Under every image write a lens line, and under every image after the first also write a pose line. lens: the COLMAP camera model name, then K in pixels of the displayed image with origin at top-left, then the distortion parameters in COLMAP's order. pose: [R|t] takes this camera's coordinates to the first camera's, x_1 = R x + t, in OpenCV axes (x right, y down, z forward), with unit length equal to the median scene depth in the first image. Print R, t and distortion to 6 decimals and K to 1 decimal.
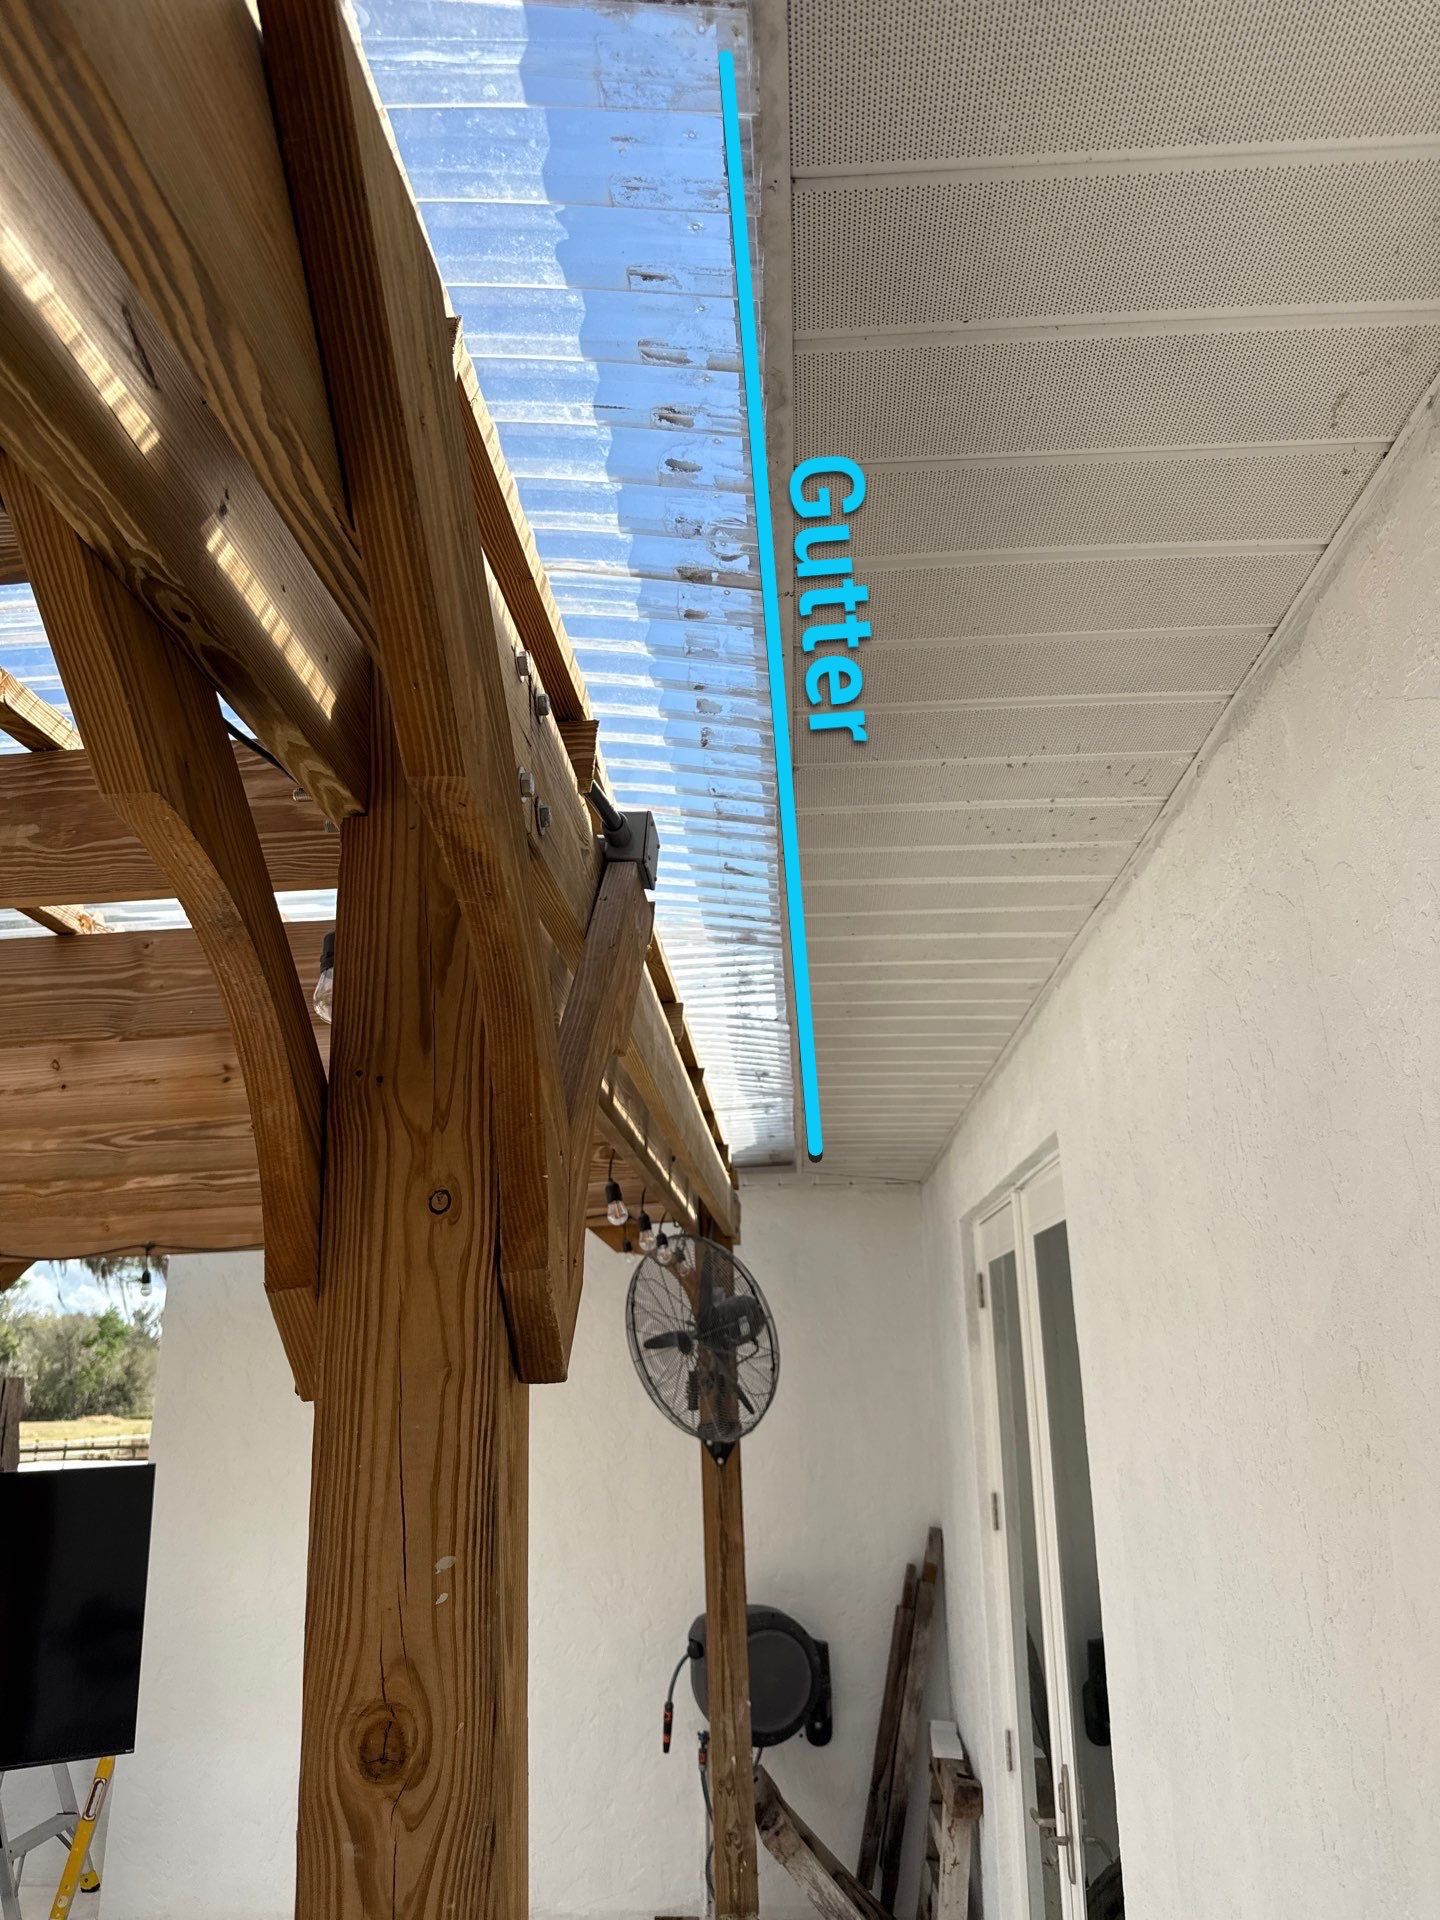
lens RADIAL K [[1360.8, 0, 706.4], [0, 1360.8, 958.8], [0, 0, 1]] dist [0.103875, -0.225831]
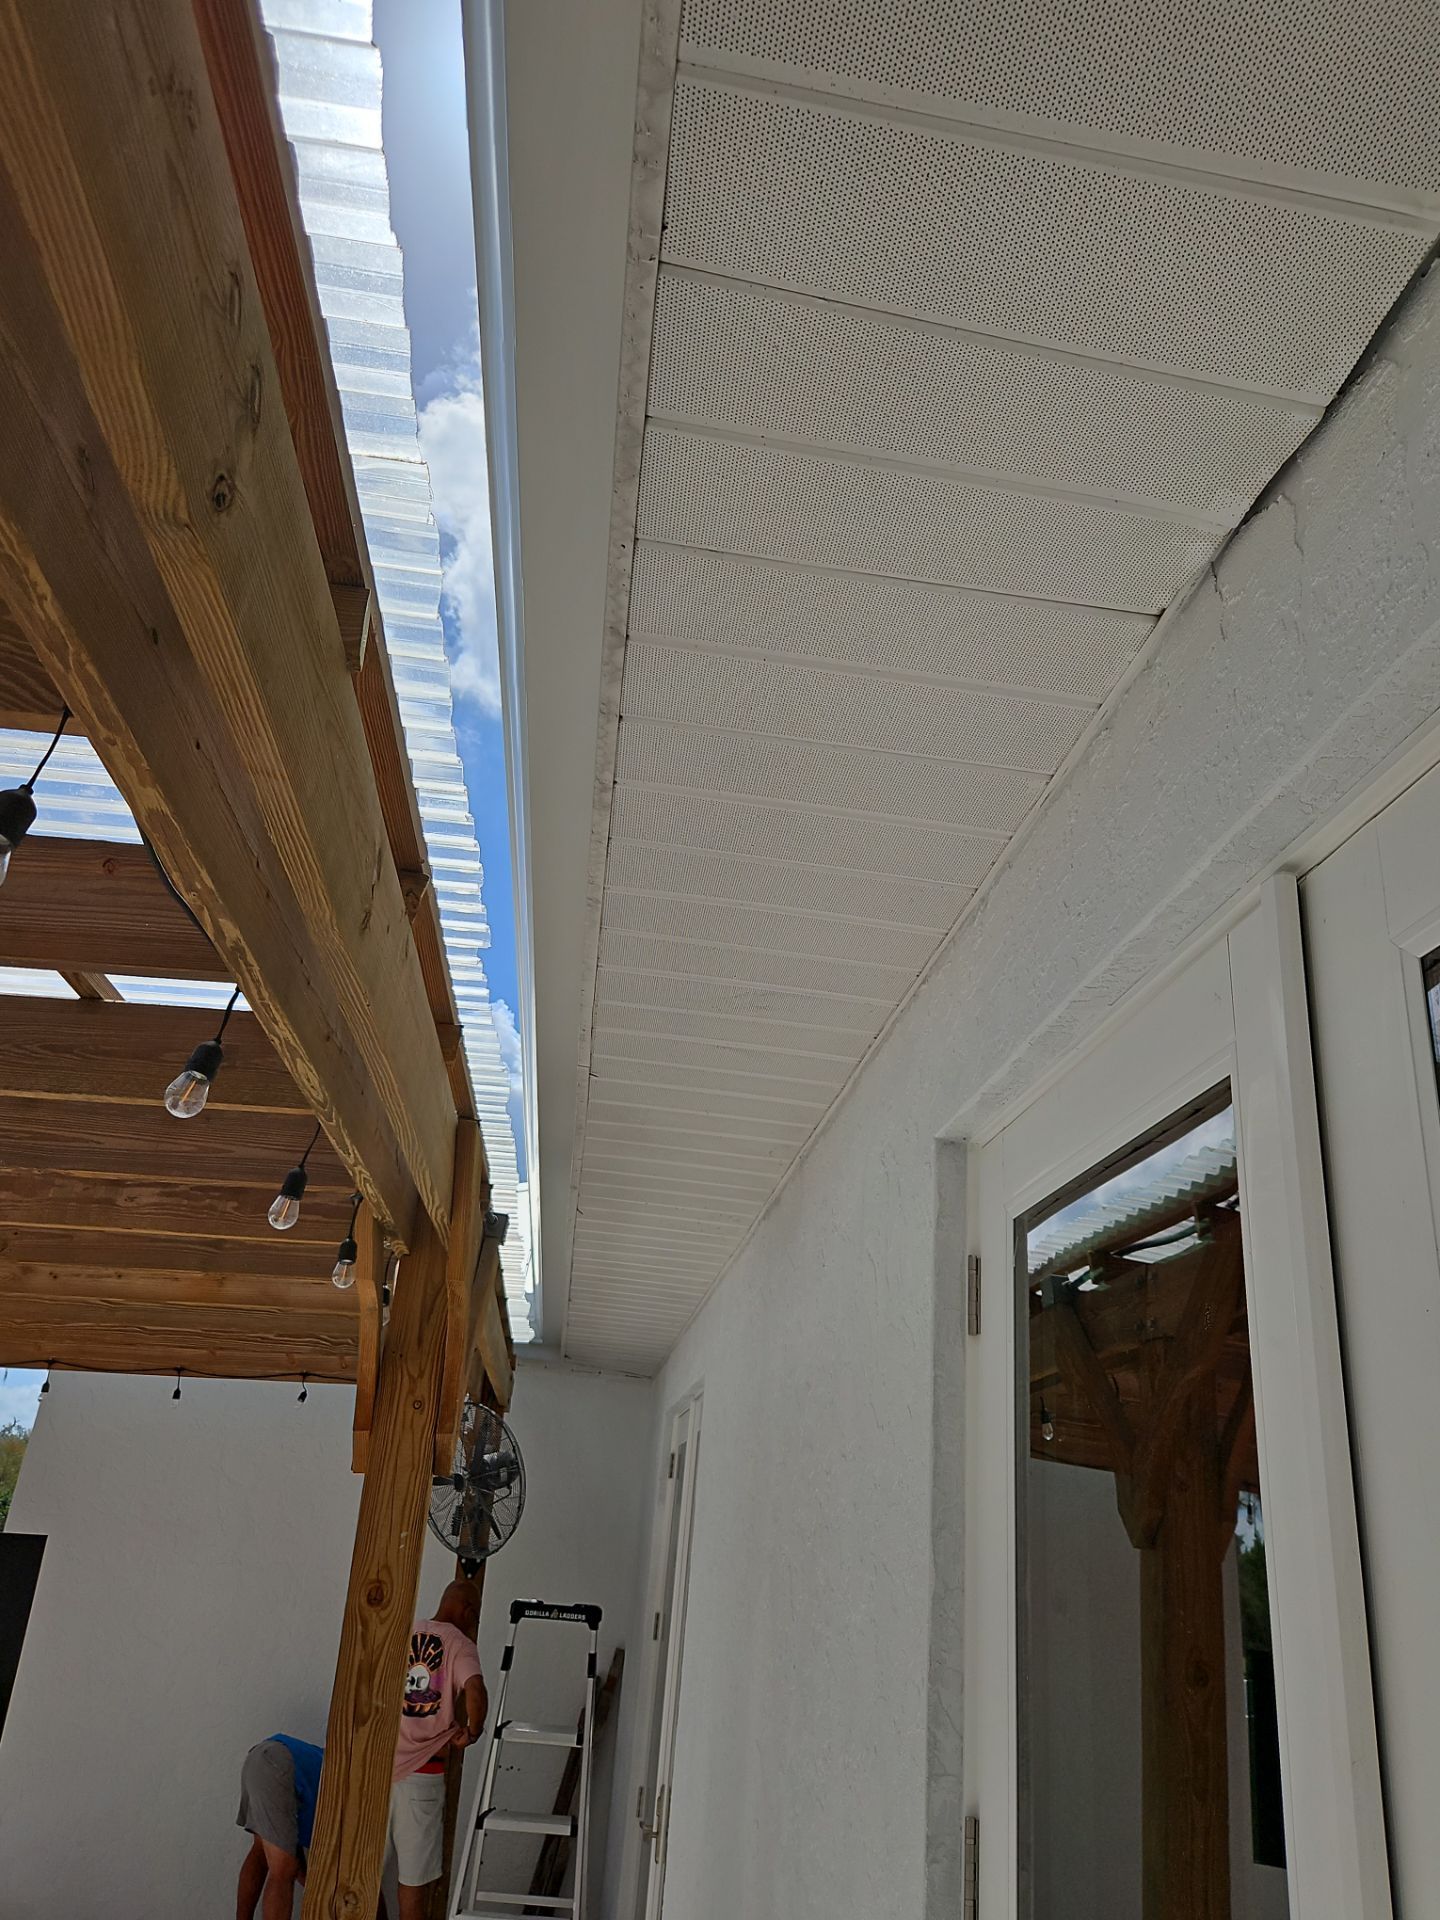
lens RADIAL K [[1360.8, 0, 706.4], [0, 1360.8, 958.8], [0, 0, 1]] dist [0.103875, -0.225831]
pose [[0.980109, 0.154739, 0.124265, -0.068981], [-0.140266, 0.983075, -0.117848, -0.306821], [-0.140398, 0.098074, 0.985226, -1.266050]]
